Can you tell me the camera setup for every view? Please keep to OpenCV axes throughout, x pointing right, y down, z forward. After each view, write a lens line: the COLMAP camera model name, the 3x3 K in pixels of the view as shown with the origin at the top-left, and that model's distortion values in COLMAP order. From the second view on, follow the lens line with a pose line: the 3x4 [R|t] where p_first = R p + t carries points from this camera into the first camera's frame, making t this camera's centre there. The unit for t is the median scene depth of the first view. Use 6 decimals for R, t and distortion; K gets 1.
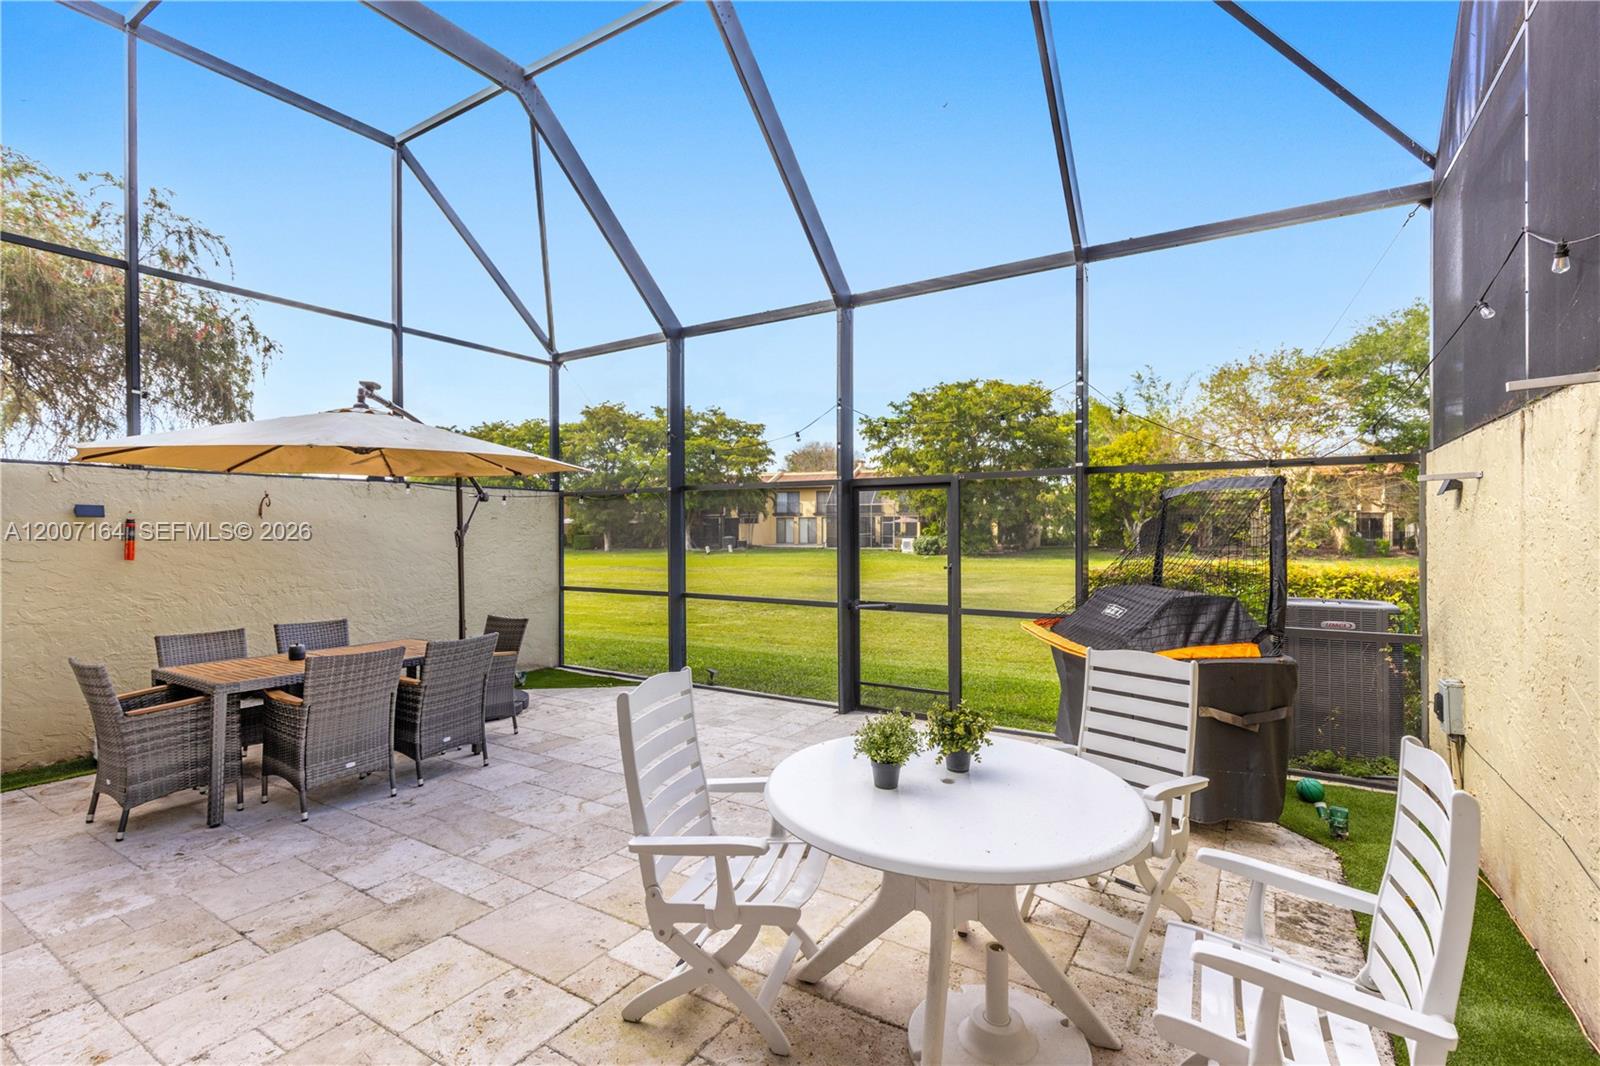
lens RADIAL K [[729.5, 0, 800.0], [0, 729.5, 533.0], [0, 0, 1]] dist [0.000979, -0.000814]
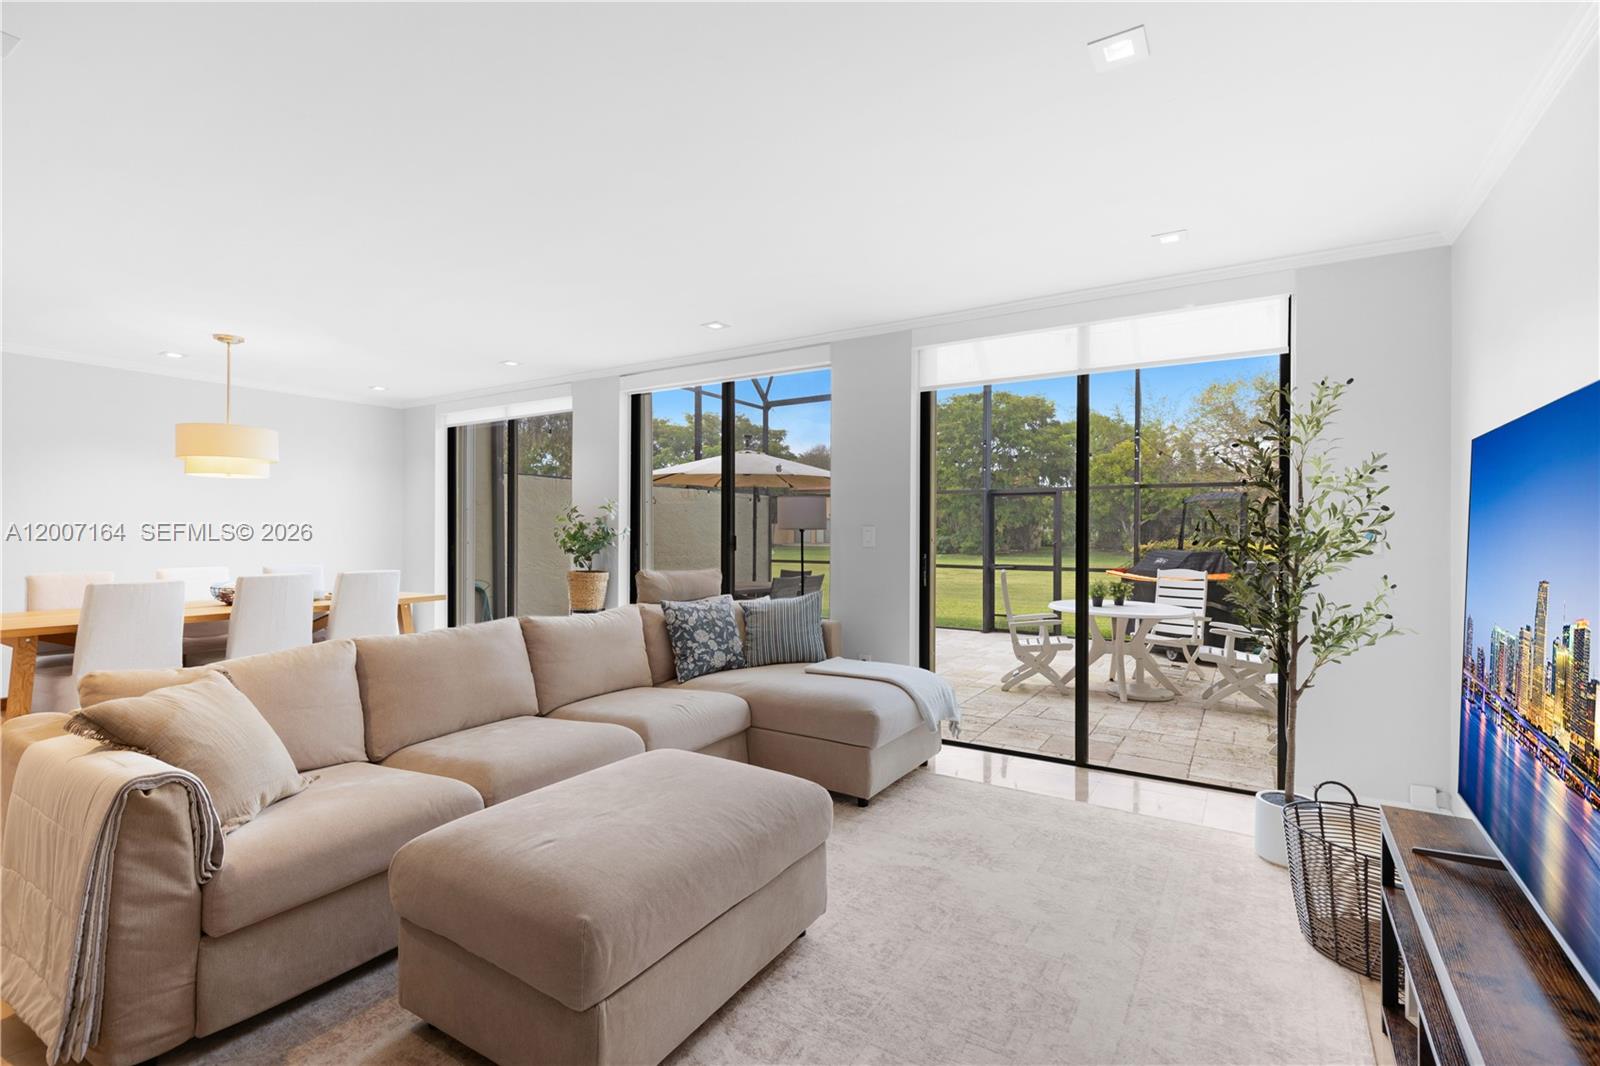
lens RADIAL K [[729.5, 0, 800.0], [0, 729.5, 533.0], [0, 0, 1]] dist [0.000979, -0.000814]
pose [[0.999908, 0.006204, 0.012034, -0.372593], [-0.006182, 0.999979, -0.001892, 0.028939], [-0.012045, 0.001818, 0.999926, -0.622995]]
